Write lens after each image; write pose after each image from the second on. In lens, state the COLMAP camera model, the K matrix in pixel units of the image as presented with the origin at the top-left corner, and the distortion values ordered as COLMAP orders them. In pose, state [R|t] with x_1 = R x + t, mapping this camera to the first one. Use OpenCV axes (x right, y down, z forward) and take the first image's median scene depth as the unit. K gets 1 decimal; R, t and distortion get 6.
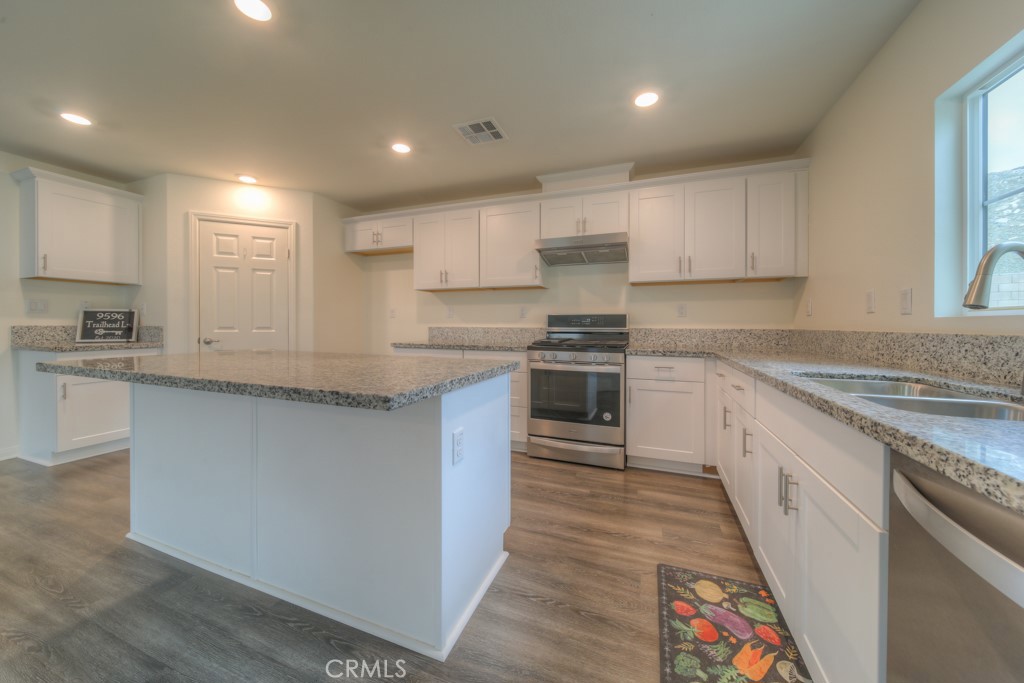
lens RADIAL K [[363.8, 0, 511.7], [0, 363.8, 325.2], [0, 0, 1]] dist [-0.001501, -0.001007]
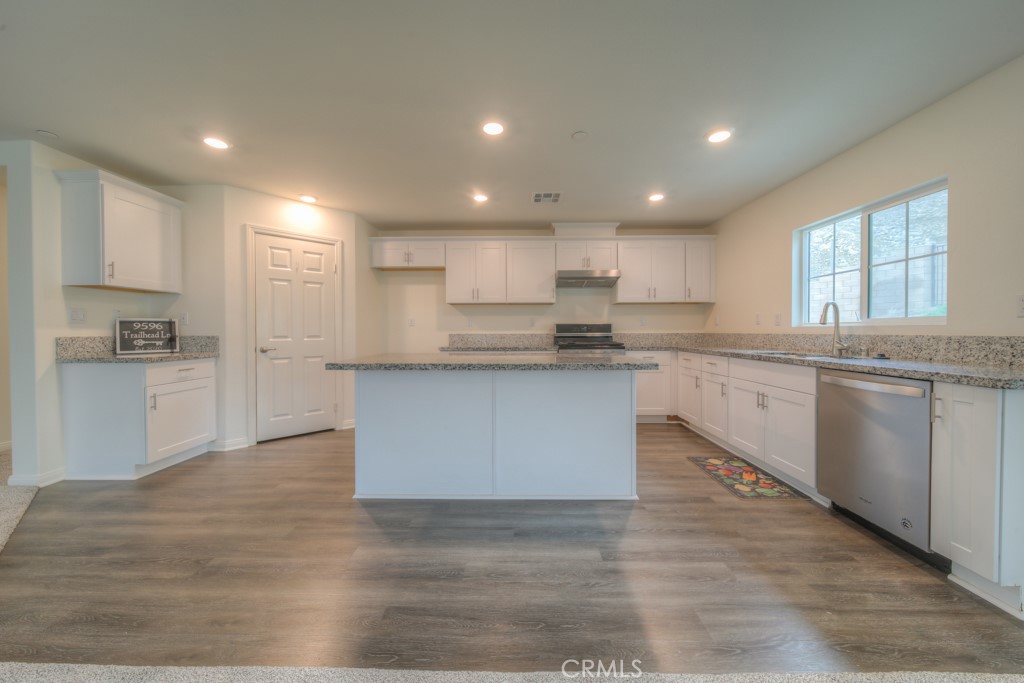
lens RADIAL K [[363.8, 0, 516.0], [0, 363.8, 330.5], [0, 0, 1]] dist [-0.001501, -0.001007]
pose [[0.937417, -0.007083, 0.348135, -0.548689], [0.007798, 0.999969, -0.000653, -0.005014], [-0.348120, 0.003327, 0.937444, -0.237079]]
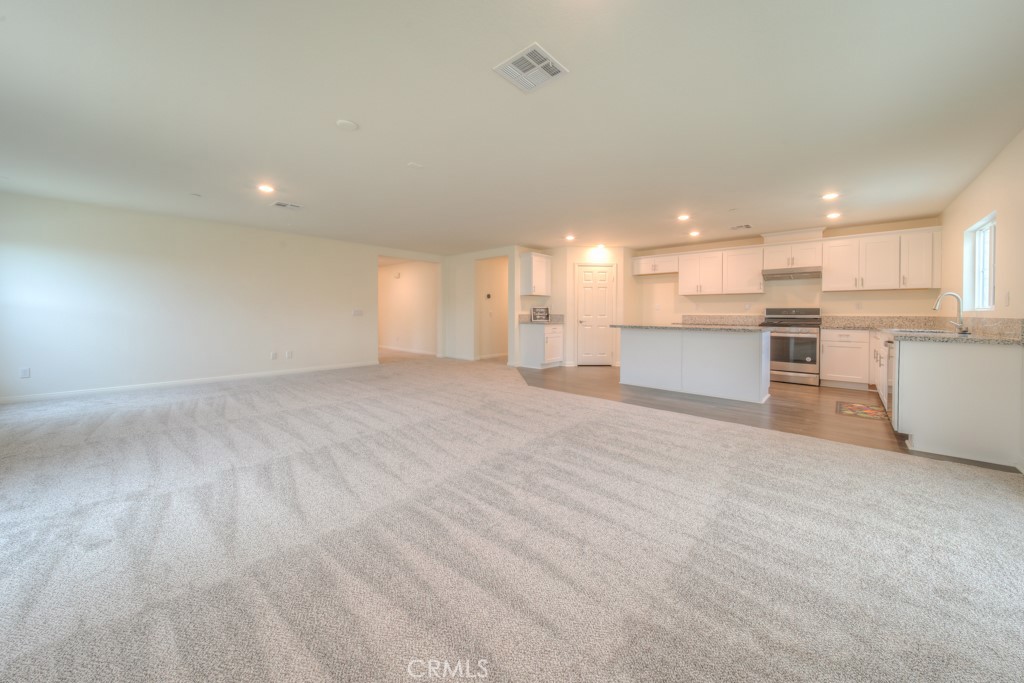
lens RADIAL K [[363.8, 0, 511.0], [0, 363.8, 318.8], [0, 0, 1]] dist [-0.001501, -0.001007]
pose [[0.930356, 0.004730, -0.366628, -0.449534], [-0.000461, 0.999931, 0.011732, 0.003678], [0.366658, -0.010746, 0.930294, -1.242349]]
